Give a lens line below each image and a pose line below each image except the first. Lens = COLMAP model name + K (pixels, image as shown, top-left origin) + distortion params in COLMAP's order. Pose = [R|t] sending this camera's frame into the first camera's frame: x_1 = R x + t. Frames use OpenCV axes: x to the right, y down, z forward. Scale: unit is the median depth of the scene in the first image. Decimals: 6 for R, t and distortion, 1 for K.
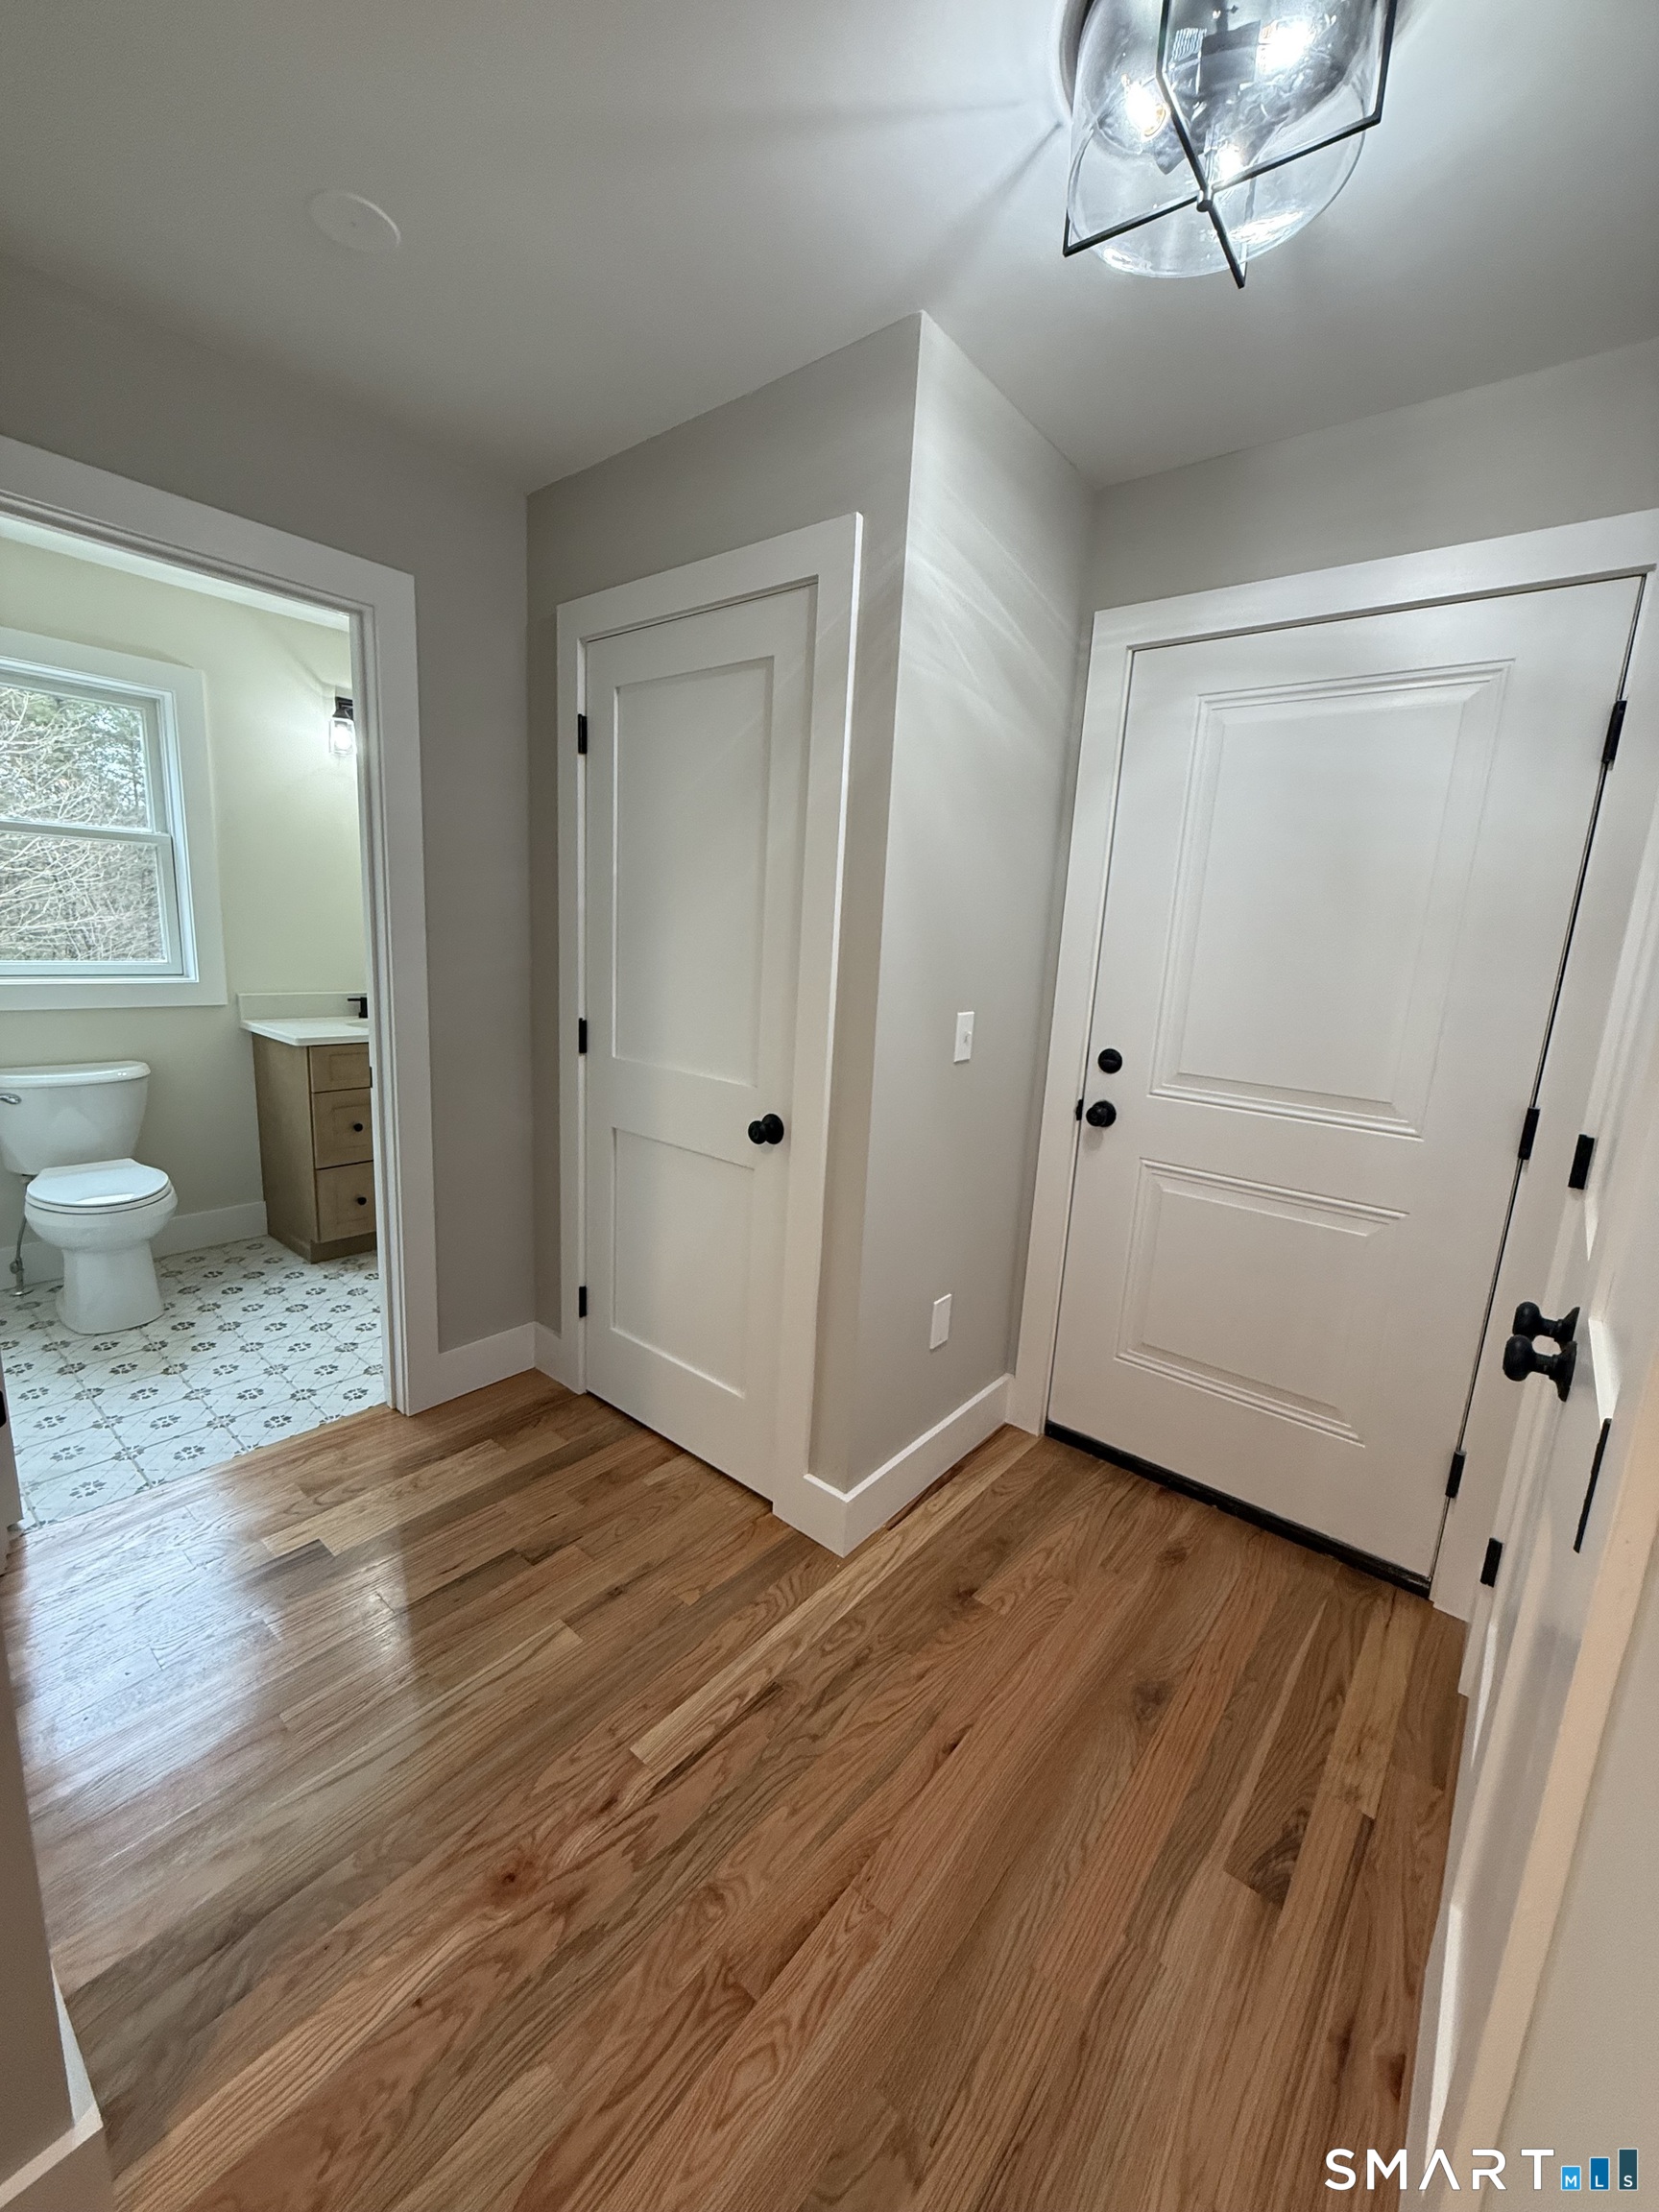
lens RADIAL K [[877.8, 0, 831.5], [0, 877.8, 1097.1], [0, 0, 1]] dist [-0.000789, -0.000226]
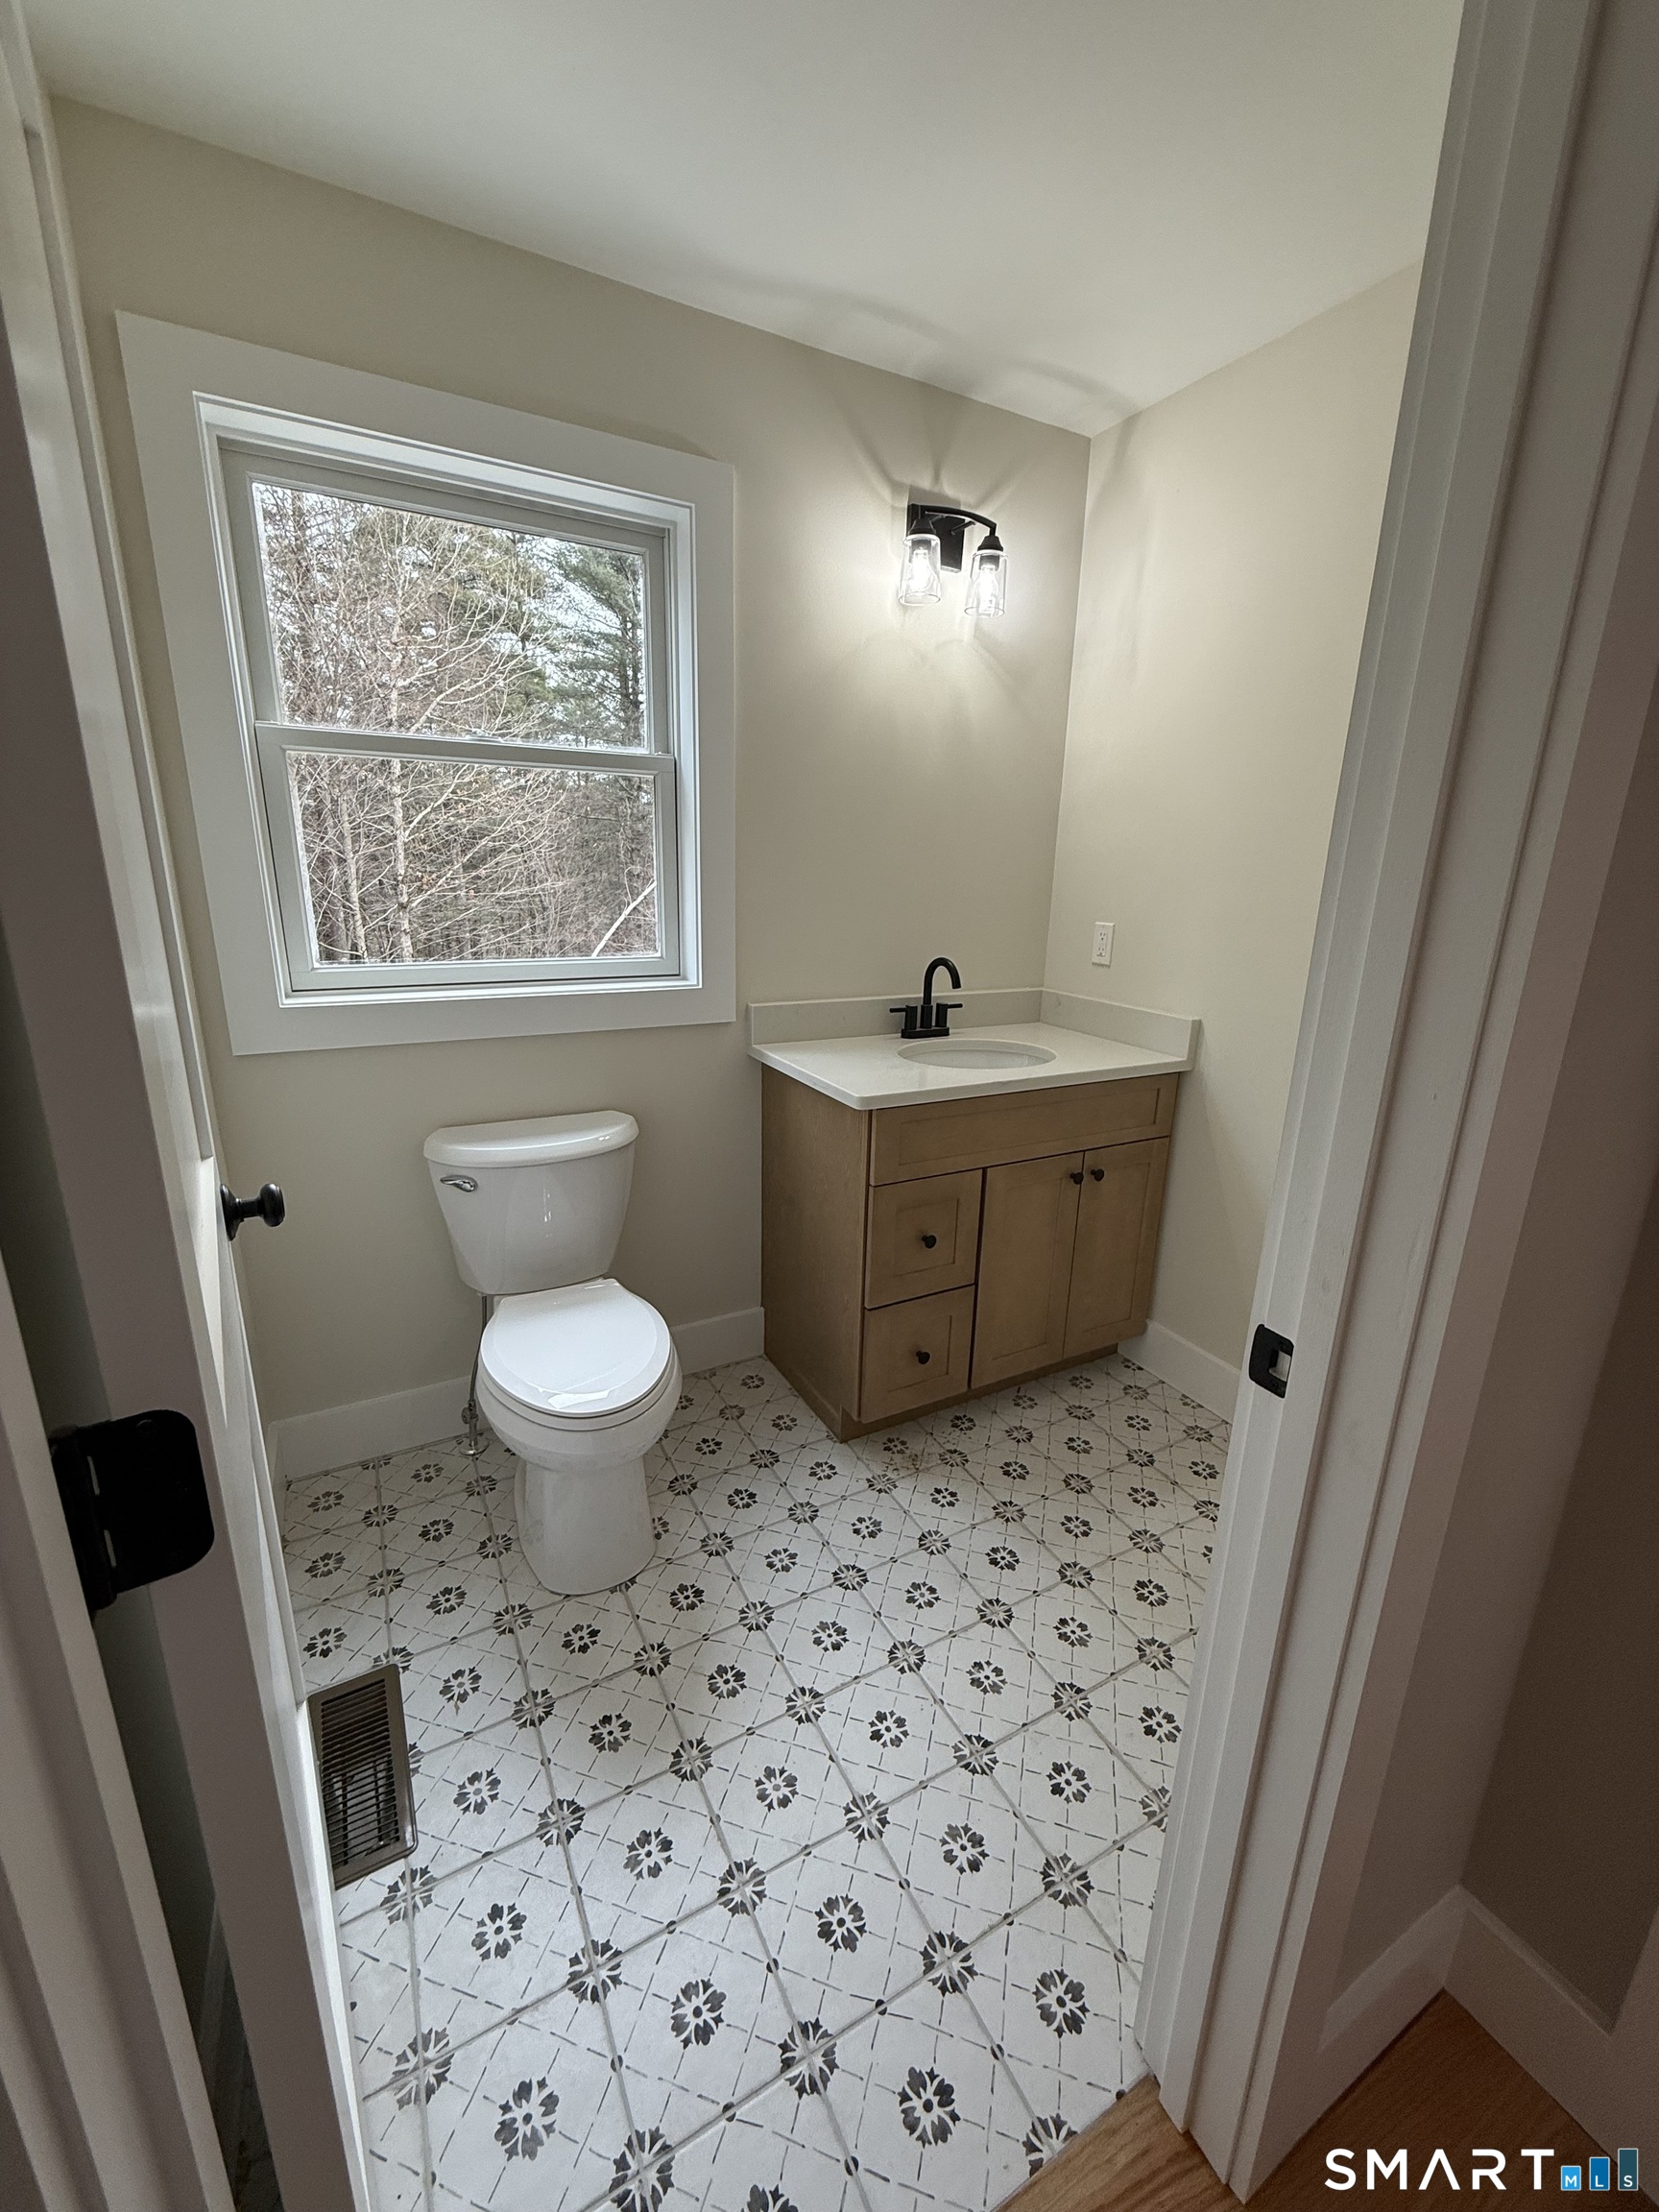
lens RADIAL K [[877.8, 0, 831.5], [0, 877.8, 1097.1], [0, 0, 1]] dist [-0.000789, -0.000226]
pose [[0.927079, 0.064506, -0.369275, -0.413237], [-0.044713, 0.997079, 0.061918, -0.101321], [0.372190, -0.040892, 0.927255, 0.460780]]
